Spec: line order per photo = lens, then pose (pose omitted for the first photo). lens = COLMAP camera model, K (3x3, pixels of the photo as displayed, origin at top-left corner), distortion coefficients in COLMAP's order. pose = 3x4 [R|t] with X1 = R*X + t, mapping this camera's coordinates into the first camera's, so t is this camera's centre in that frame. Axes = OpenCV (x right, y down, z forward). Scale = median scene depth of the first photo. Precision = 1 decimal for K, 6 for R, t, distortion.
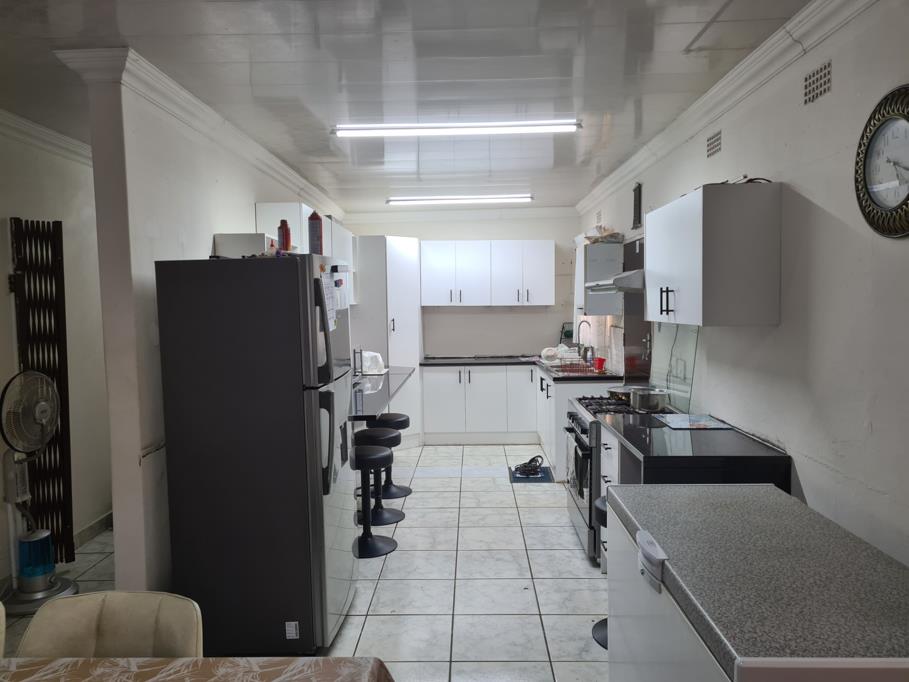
lens RADIAL K [[665.8, 0, 454.5], [0, 665.8, 341.0], [0, 0, 1]] dist [0.003745, 0.000962]
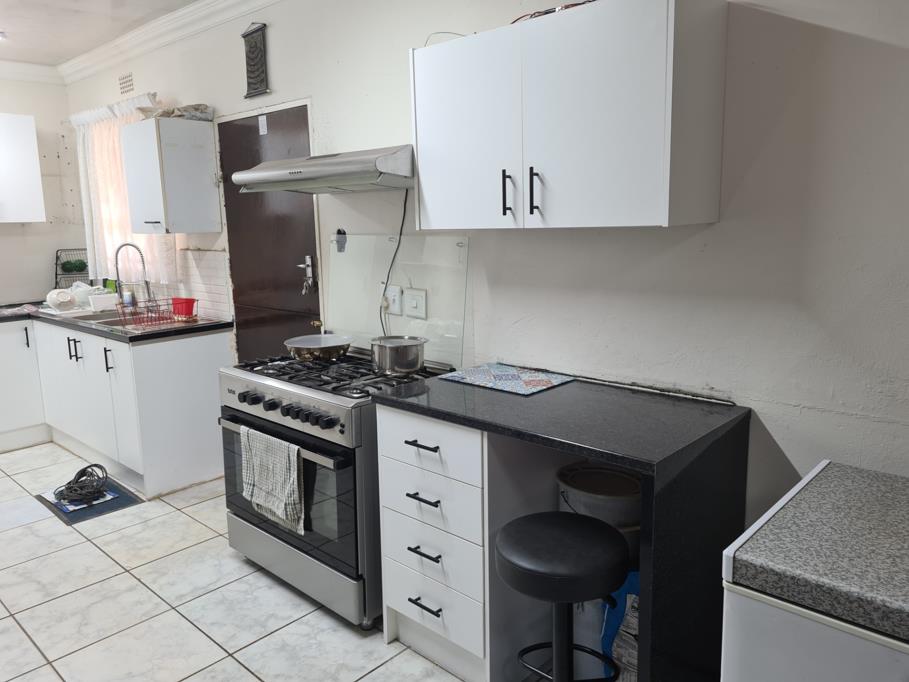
lens RADIAL K [[665.8, 0, 454.5], [0, 665.8, 341.0], [0, 0, 1]] dist [0.003745, 0.000962]
pose [[0.653143, -0.123165, 0.747151, -0.106729], [0.047222, 0.991388, 0.122146, -0.000796], [-0.755760, -0.044497, 0.653335, 0.364843]]
